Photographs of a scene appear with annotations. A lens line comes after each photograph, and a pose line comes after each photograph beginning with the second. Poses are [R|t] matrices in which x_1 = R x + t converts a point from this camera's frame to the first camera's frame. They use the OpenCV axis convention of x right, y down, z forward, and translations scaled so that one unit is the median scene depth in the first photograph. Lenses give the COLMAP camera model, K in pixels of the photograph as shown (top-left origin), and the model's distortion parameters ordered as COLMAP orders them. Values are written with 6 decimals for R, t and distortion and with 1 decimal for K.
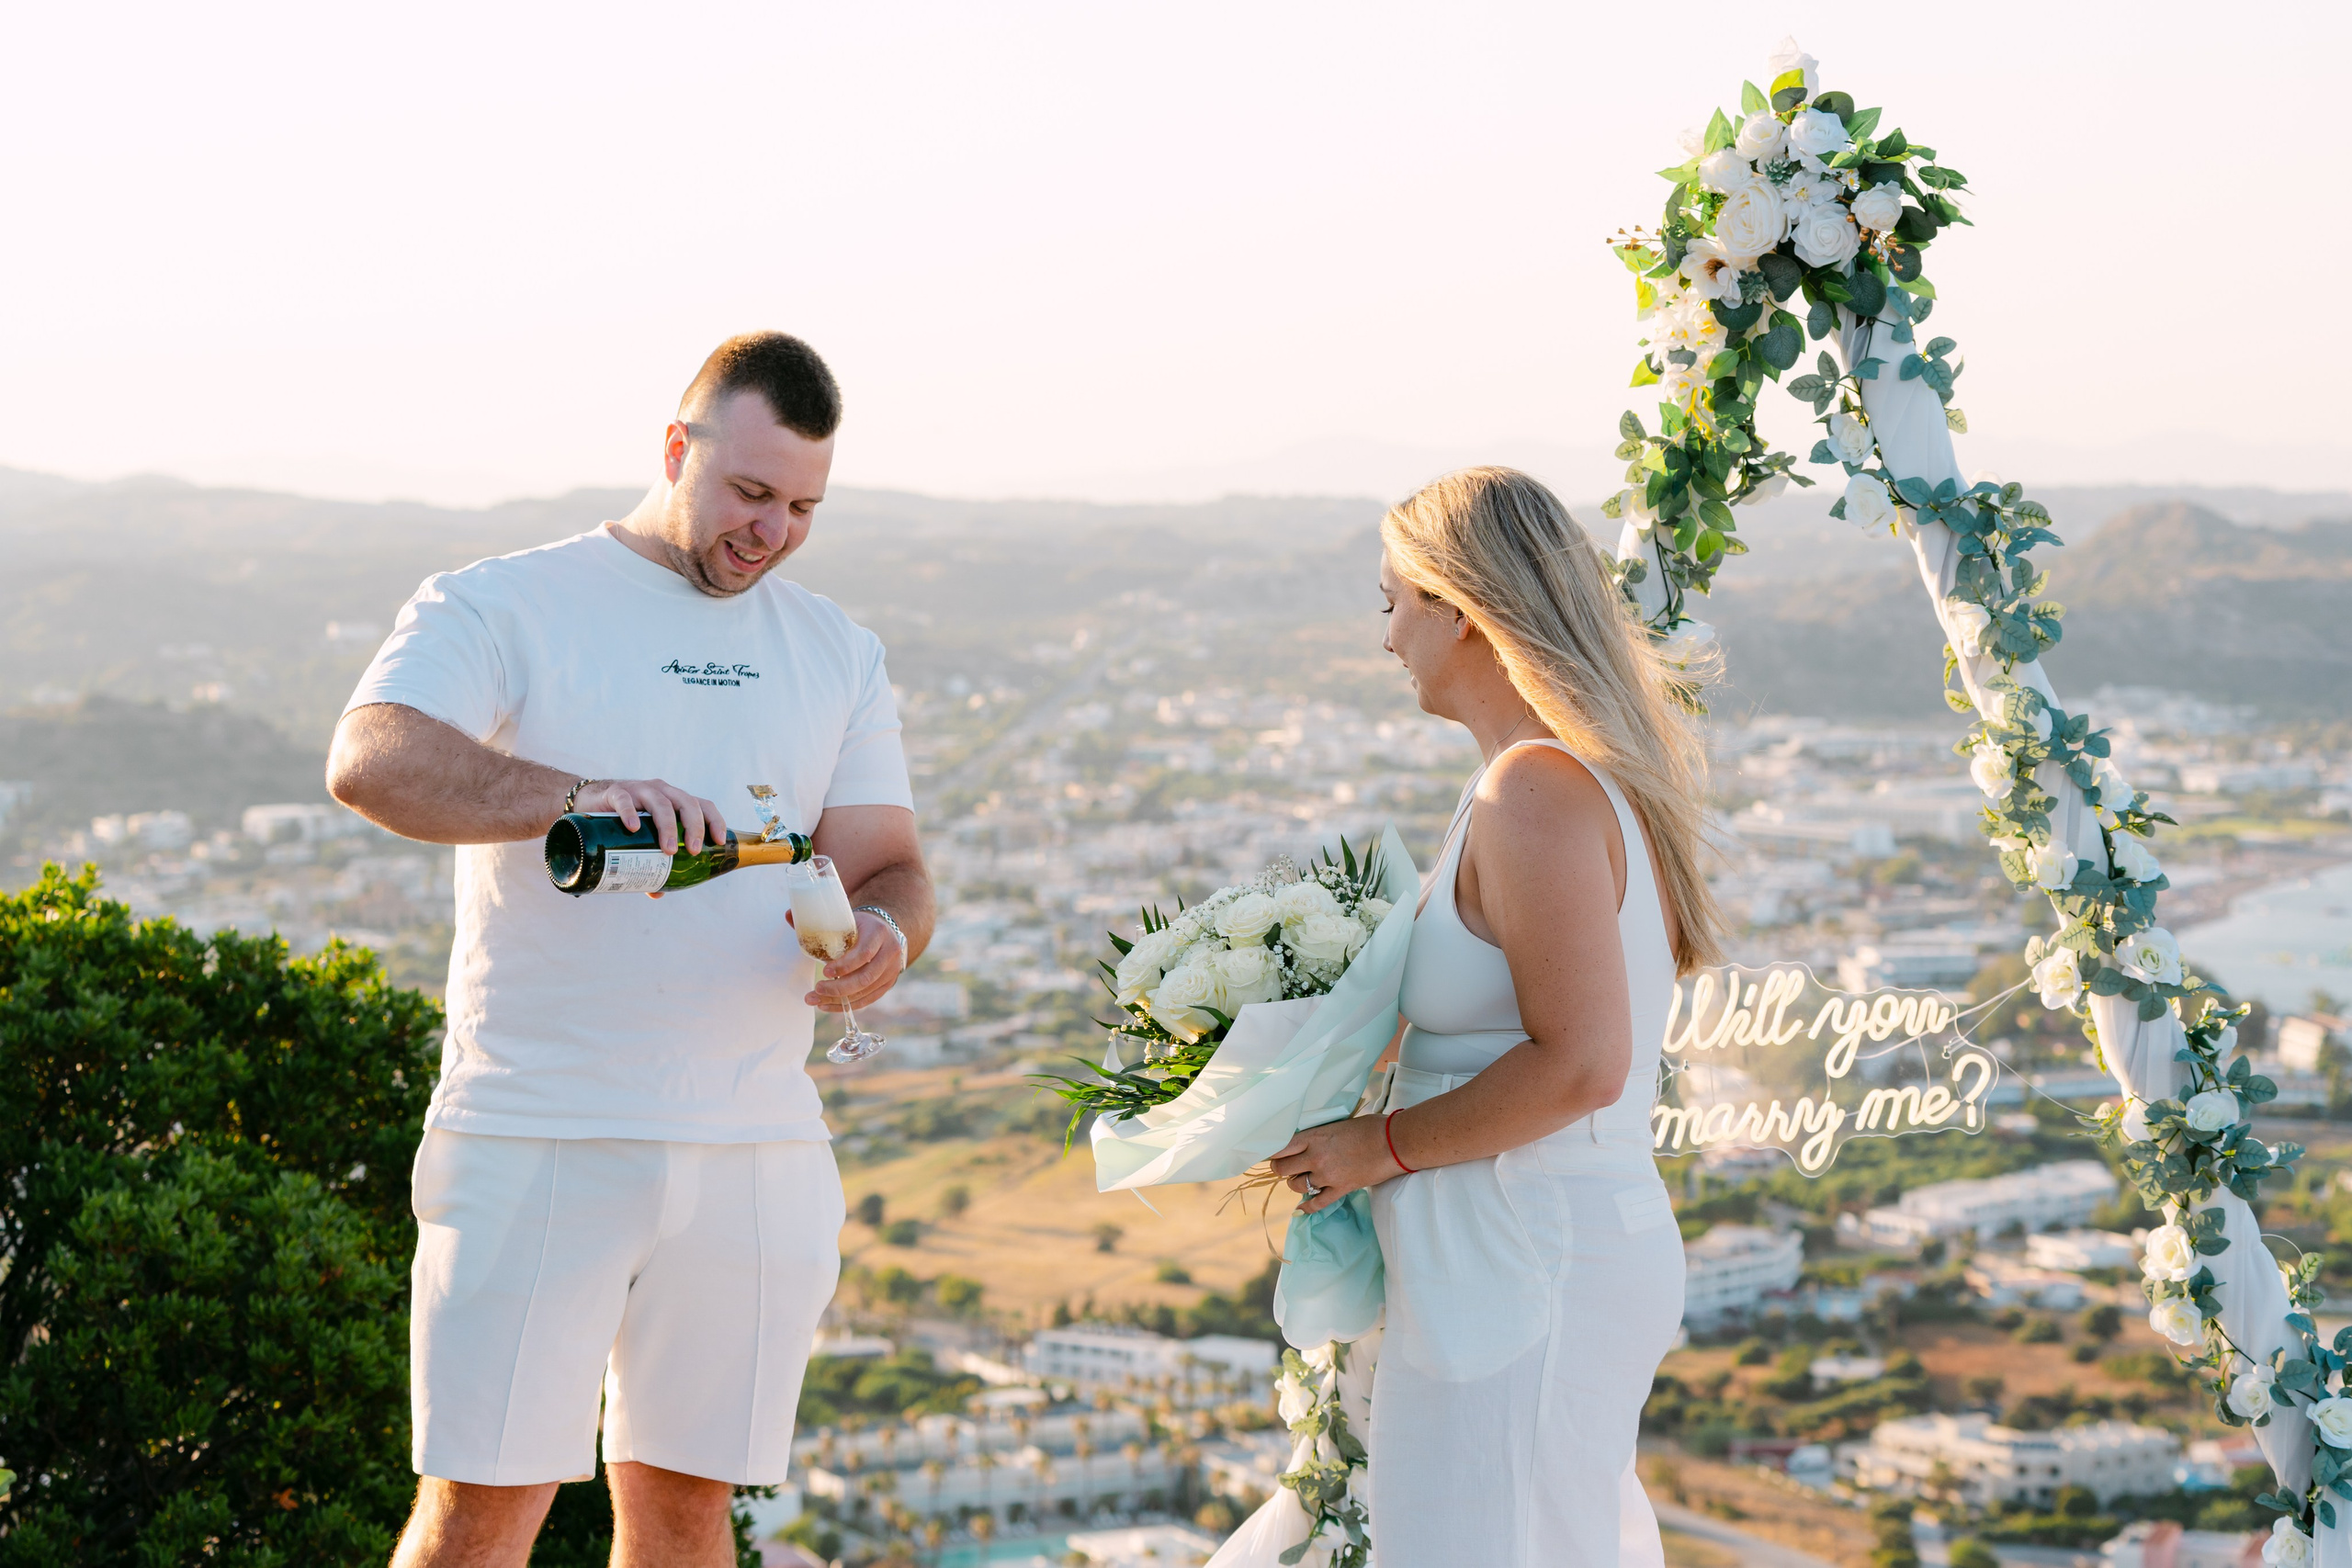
lens RADIAL K [[5054.3, 0, 1182.4], [0, 5054.3, 725.5], [0, 0, 1]] dist [0.003261, 0.212394]
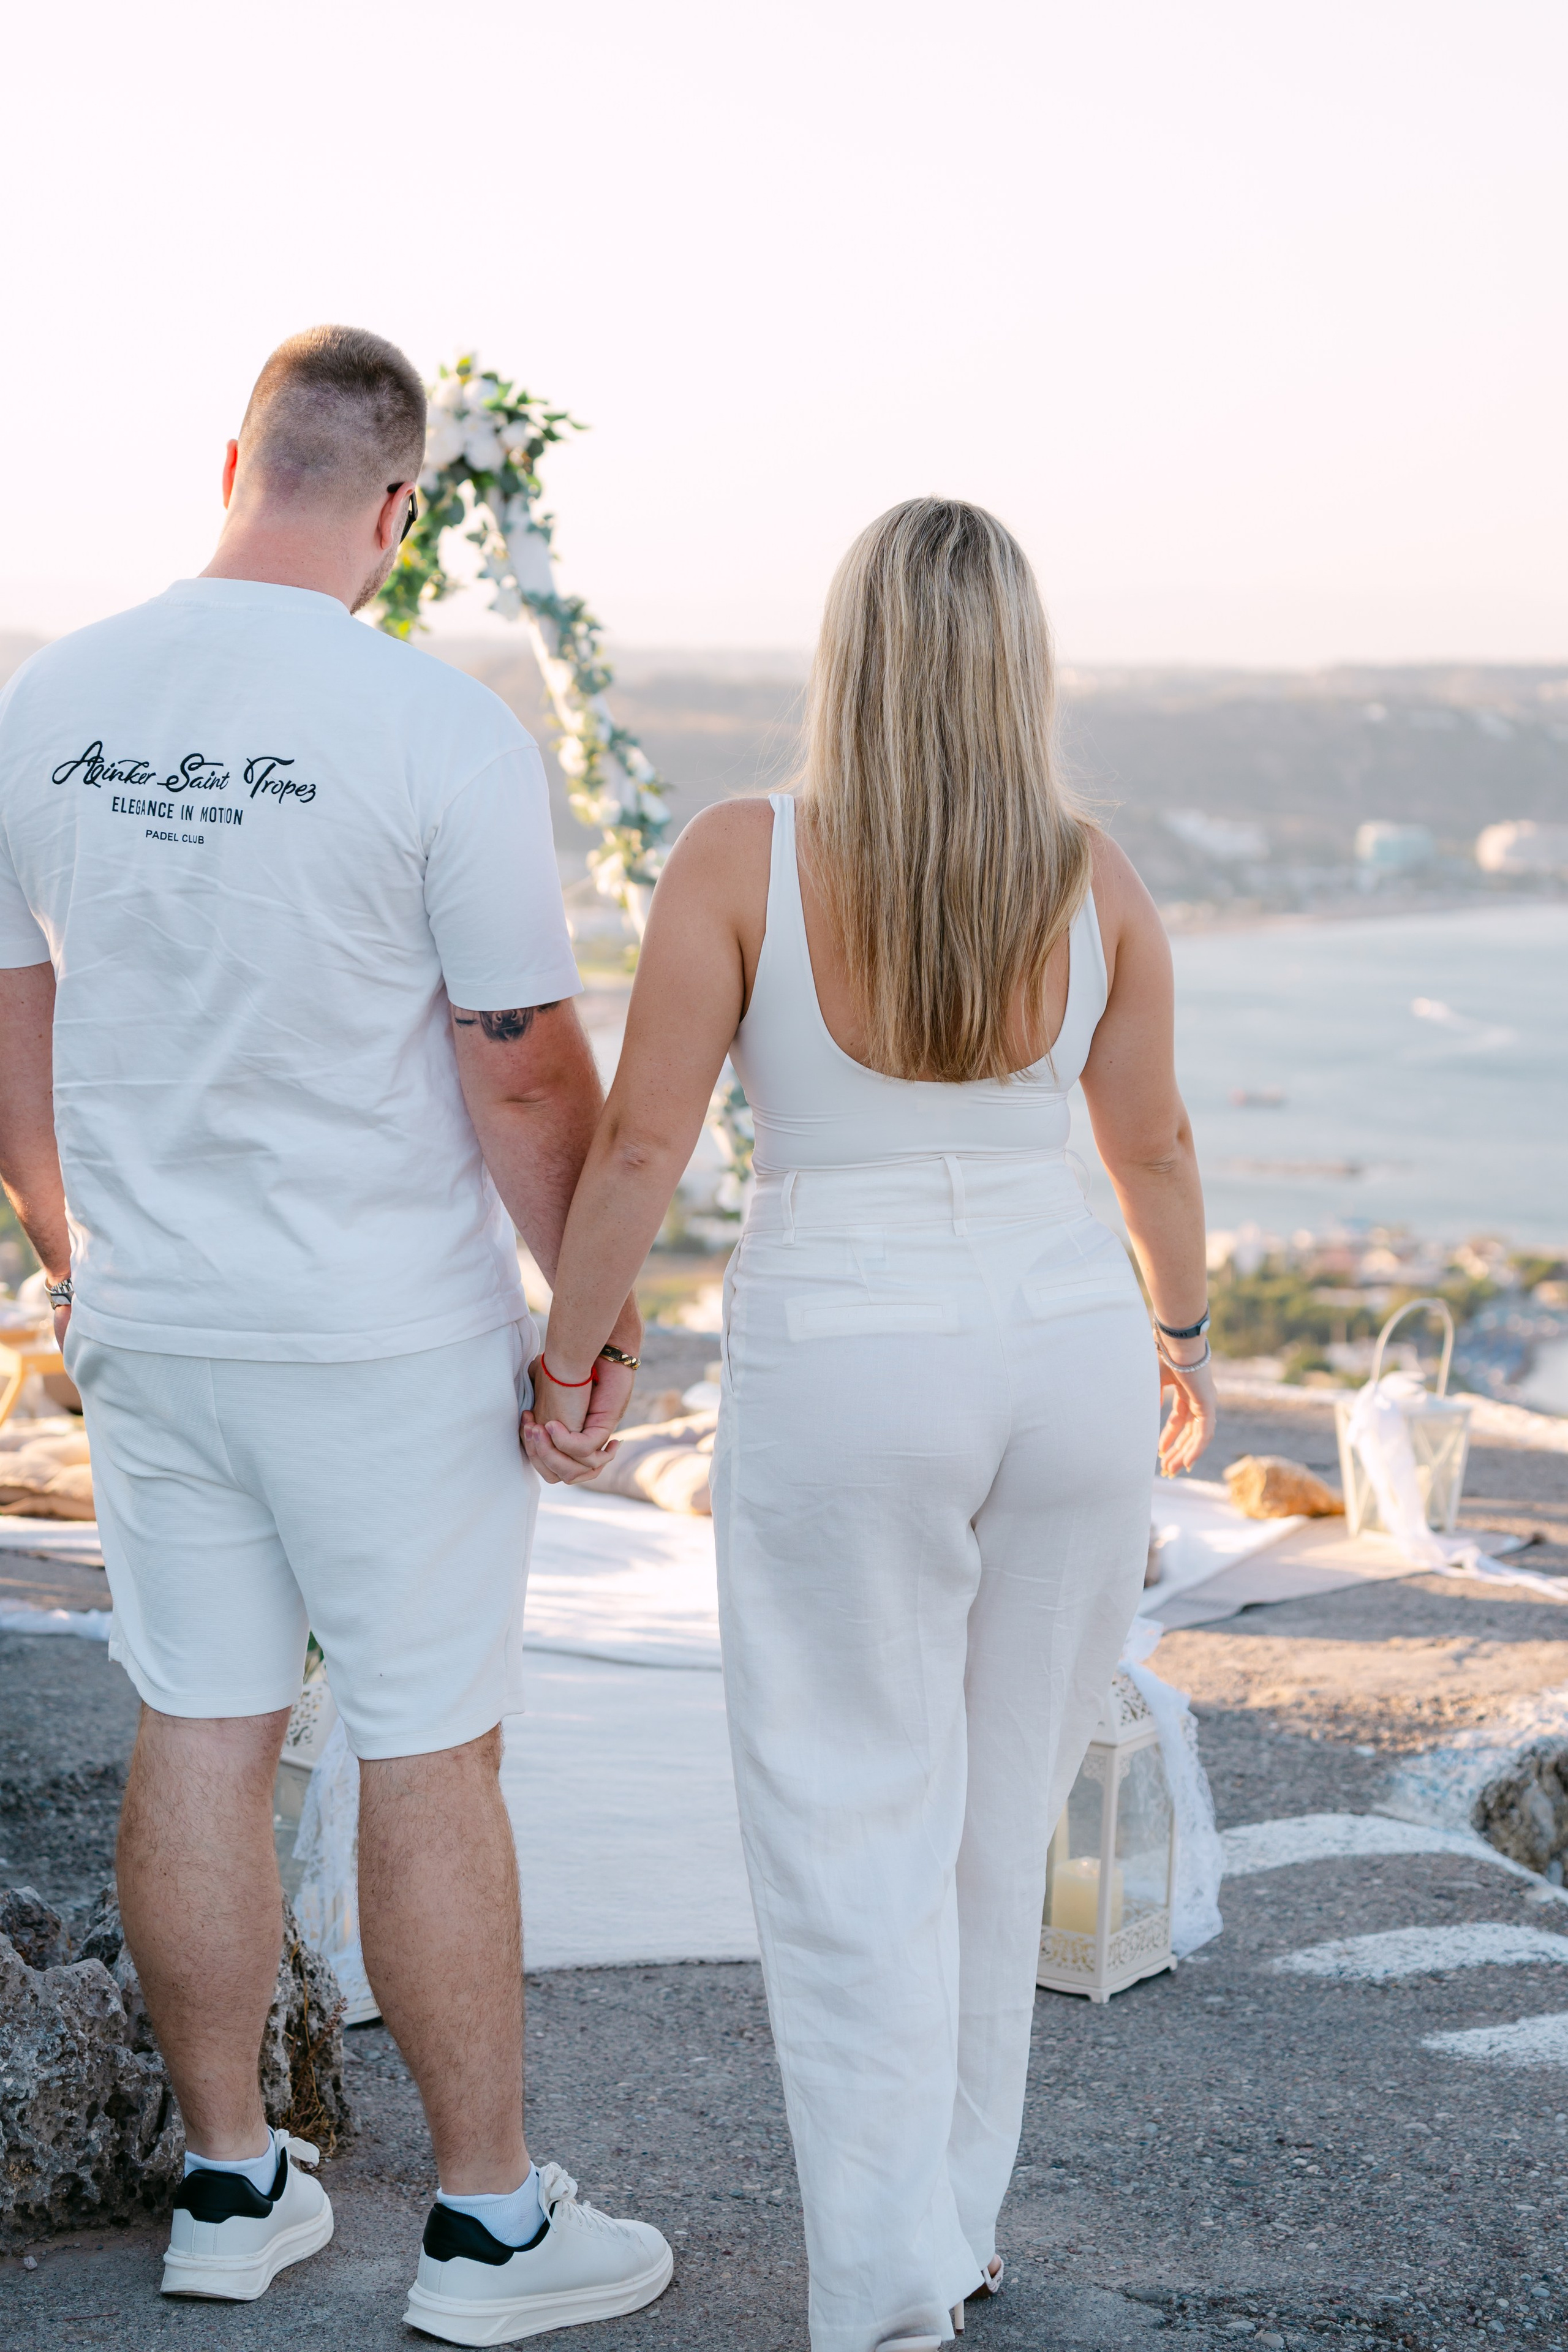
lens RADIAL K [[5340.6, 0, 784.0], [0, 5340.6, 1176.0], [0, 0, 1]] dist [0.040304, 0.191034]
pose [[0.969700, -0.004111, 0.244264, -0.225277], [-0.008924, 0.998595, 0.052232, 0.056430], [-0.244136, -0.052829, 0.968301, -0.834206]]
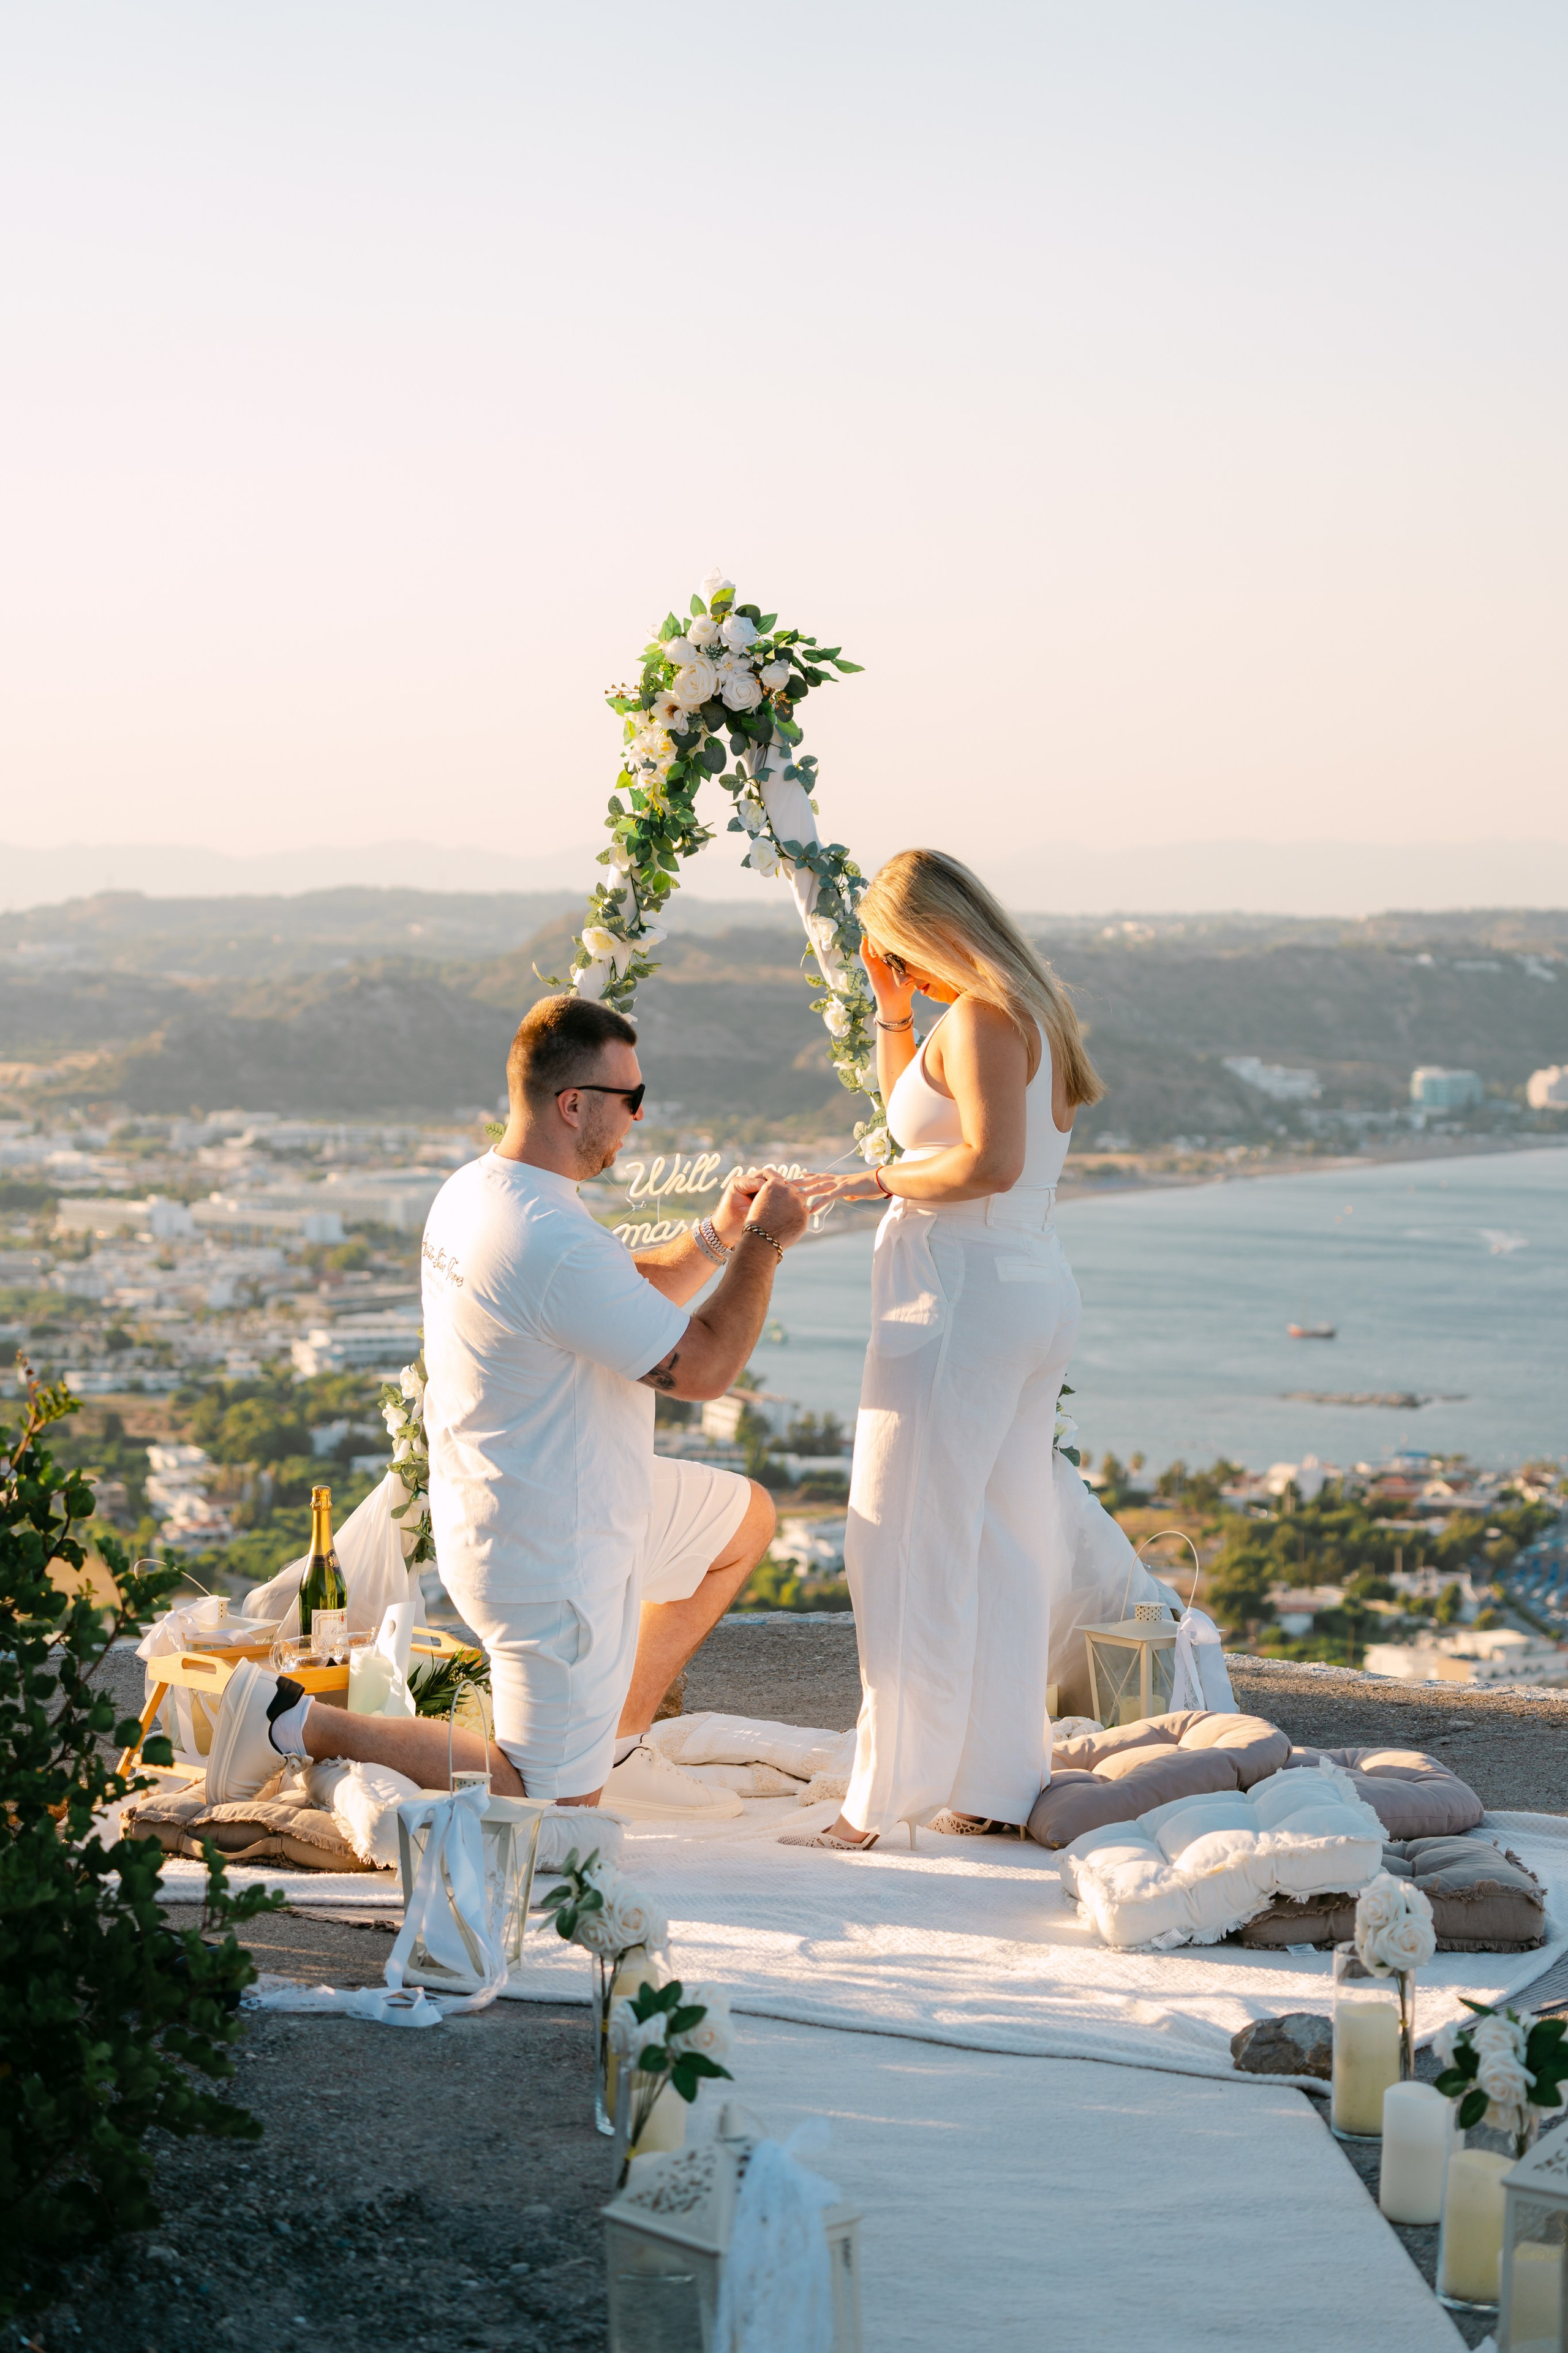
lens RADIAL K [[5056.5, 0, 784.0], [0, 5056.5, 1176.5], [0, 0, 1]] dist [0.003261, 0.212394]
pose [[0.971889, 0.000647, 0.235438, -0.242154], [-0.002600, 0.999965, 0.007986, 0.046387], [-0.235424, -0.008373, 0.971857, -0.590443]]
